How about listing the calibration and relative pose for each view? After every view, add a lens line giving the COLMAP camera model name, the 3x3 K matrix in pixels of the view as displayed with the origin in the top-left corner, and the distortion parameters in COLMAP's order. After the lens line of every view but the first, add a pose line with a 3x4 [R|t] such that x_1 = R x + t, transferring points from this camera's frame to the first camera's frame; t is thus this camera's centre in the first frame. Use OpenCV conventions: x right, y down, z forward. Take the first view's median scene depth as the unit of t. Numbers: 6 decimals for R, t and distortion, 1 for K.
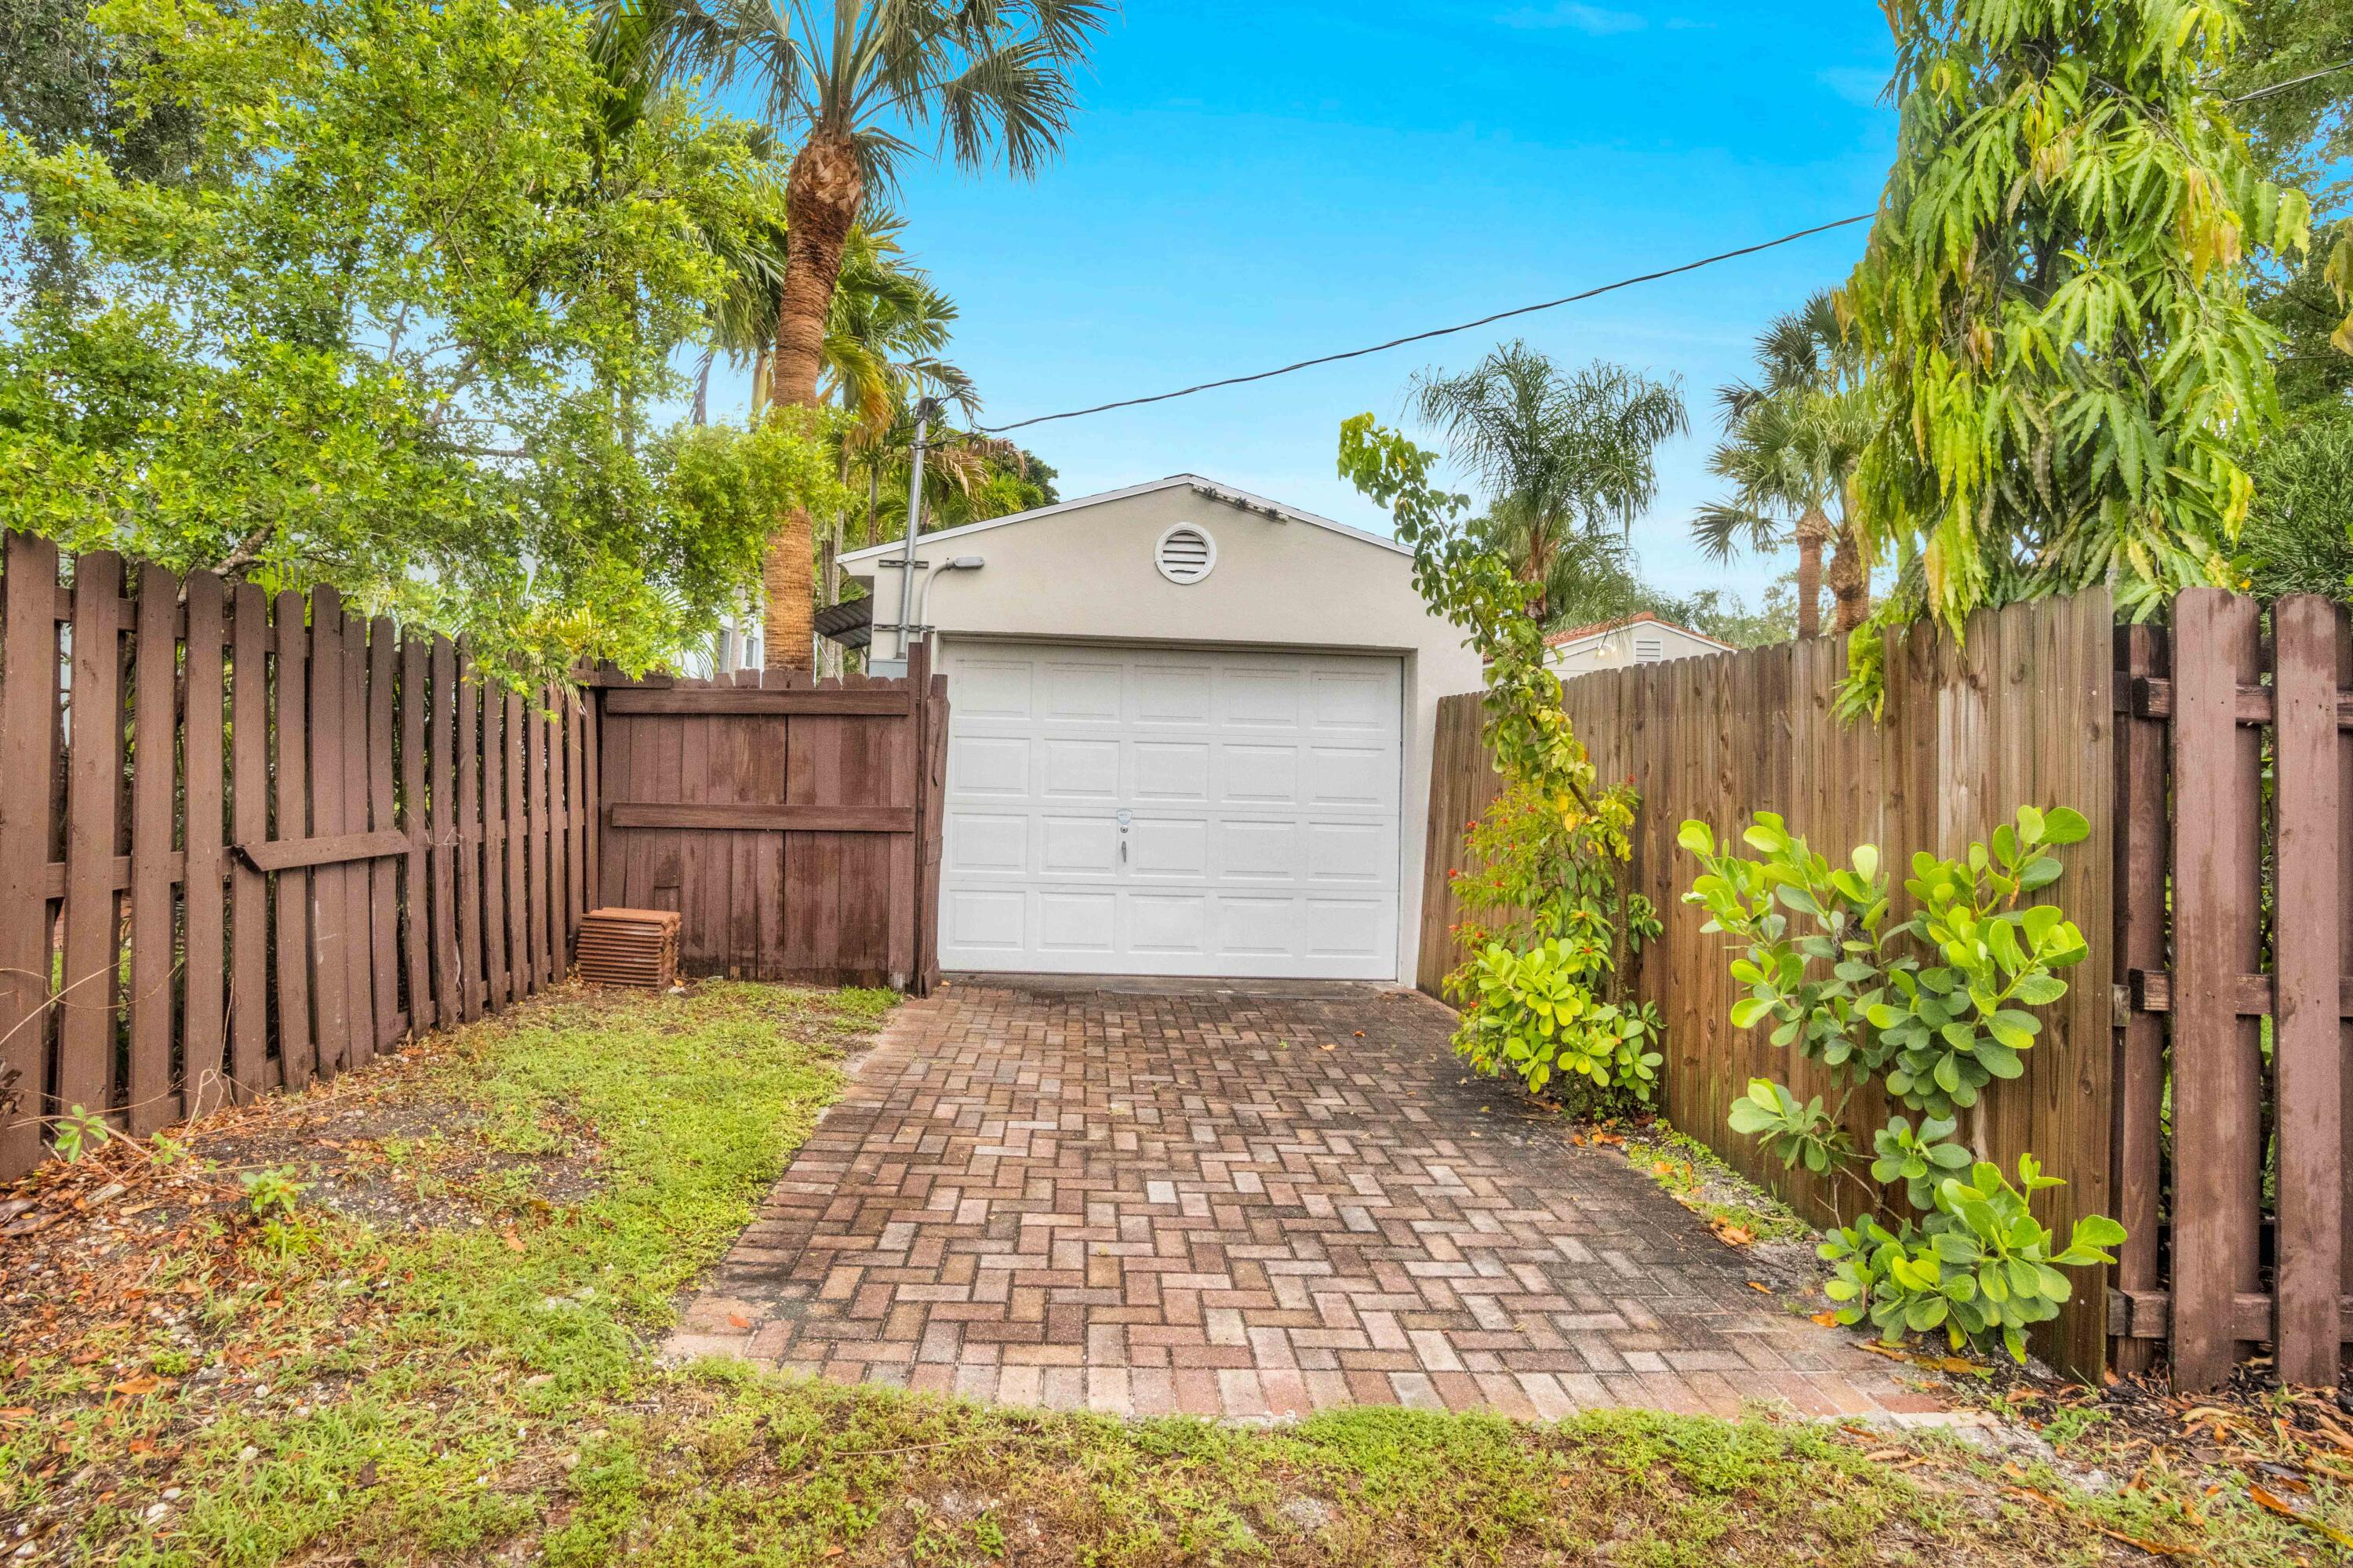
lens RADIAL K [[1154.9, 0, 1176.7], [0, 1154.9, 714.1], [0, 0, 1]] dist [-0.022314, 0.000758]
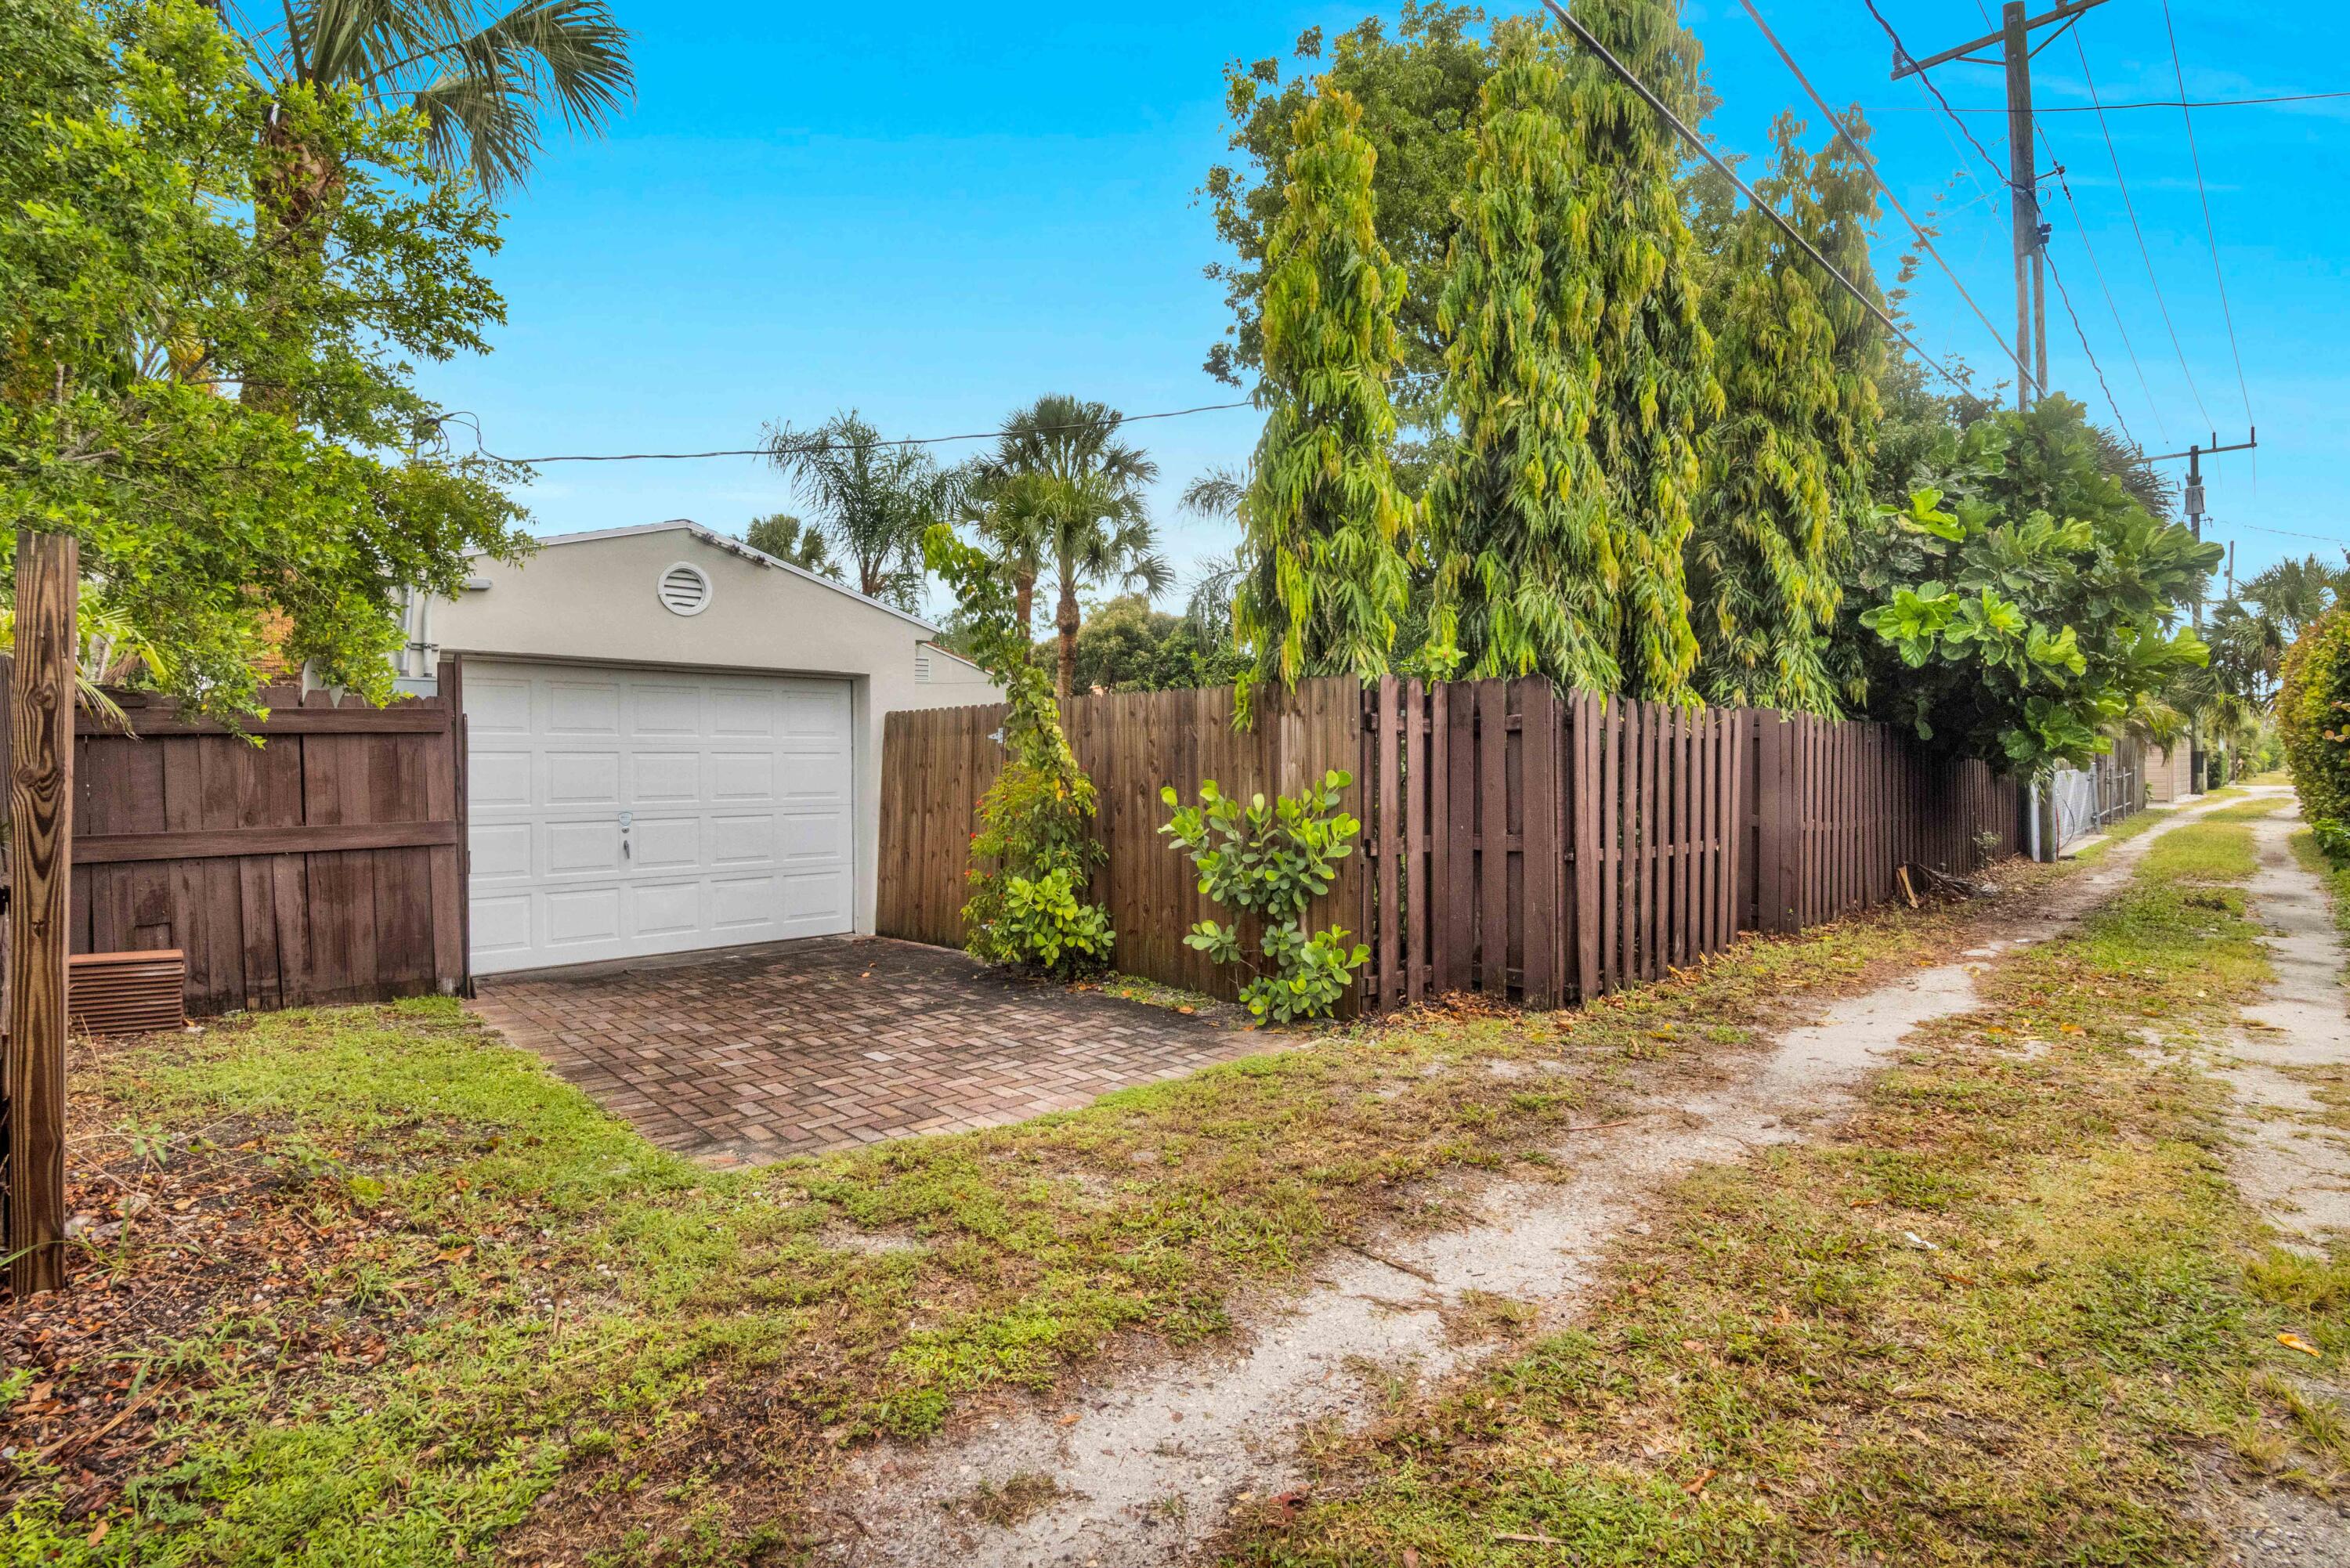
lens RADIAL K [[1136.9, 0, 1175.0], [0, 1136.9, 784.0], [0, 0, 1]] dist [-0.023636, 0.000425]
pose [[0.750052, -0.044403, 0.659886, -0.586140], [0.003174, 0.997974, 0.063544, -0.021730], [-0.661371, -0.045567, 0.748674, -0.282837]]
